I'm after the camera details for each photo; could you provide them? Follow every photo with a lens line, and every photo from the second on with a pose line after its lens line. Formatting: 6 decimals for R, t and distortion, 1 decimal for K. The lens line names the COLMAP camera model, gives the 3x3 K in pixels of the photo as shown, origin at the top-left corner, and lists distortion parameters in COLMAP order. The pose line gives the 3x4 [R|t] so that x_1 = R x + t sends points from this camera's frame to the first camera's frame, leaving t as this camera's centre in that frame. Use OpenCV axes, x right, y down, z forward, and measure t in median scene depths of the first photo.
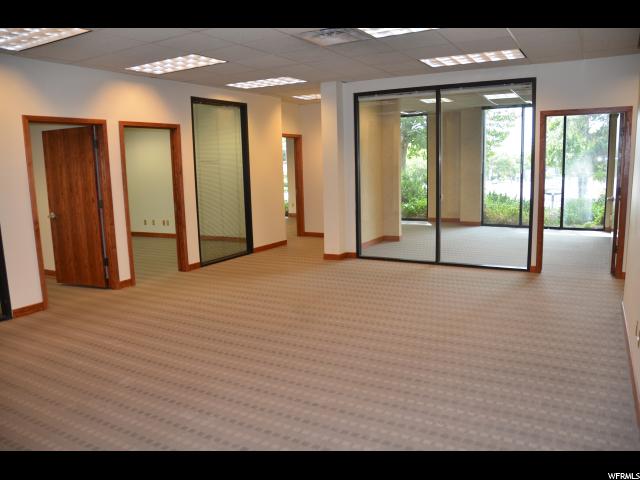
lens RADIAL K [[505.9, 0, 320.0], [0, 505.9, 240.0], [0, 0, 1]] dist [-0.149758, 0.121451]
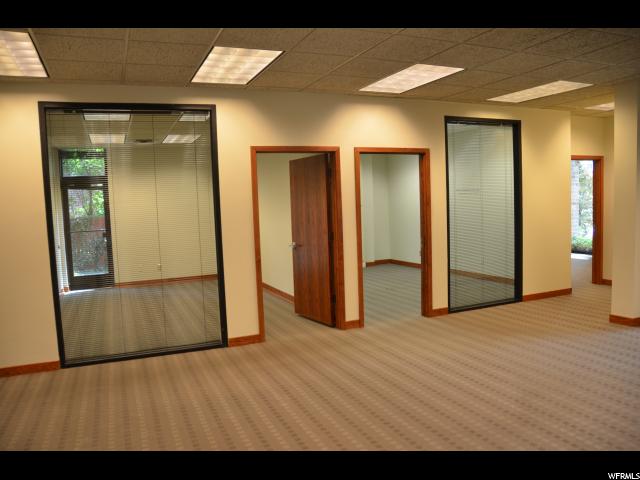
lens RADIAL K [[499.4, 0, 320.0], [0, 499.4, 240.0], [0, 0, 1]] dist [-0.099388, 0.004327]
pose [[0.804694, 0.046562, -0.591861, 0.078541], [-0.075753, 0.996824, -0.024573, -0.032590], [0.588837, 0.064609, 0.805665, 0.176068]]
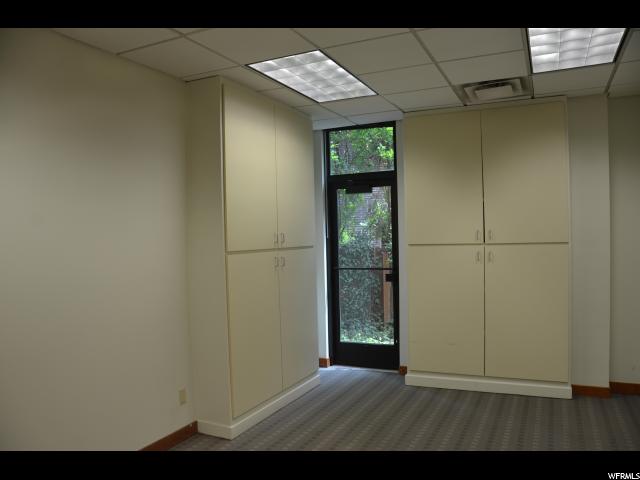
lens RADIAL K [[505.9, 0, 320.0], [0, 505.9, 240.0], [0, 0, 1]] dist [-0.149758, 0.121451]
pose [[0.097368, 0.049975, -0.993993, -0.381493], [-0.131800, 0.990589, 0.036893, -0.096916], [0.986483, 0.127417, 0.103039, 0.656521]]
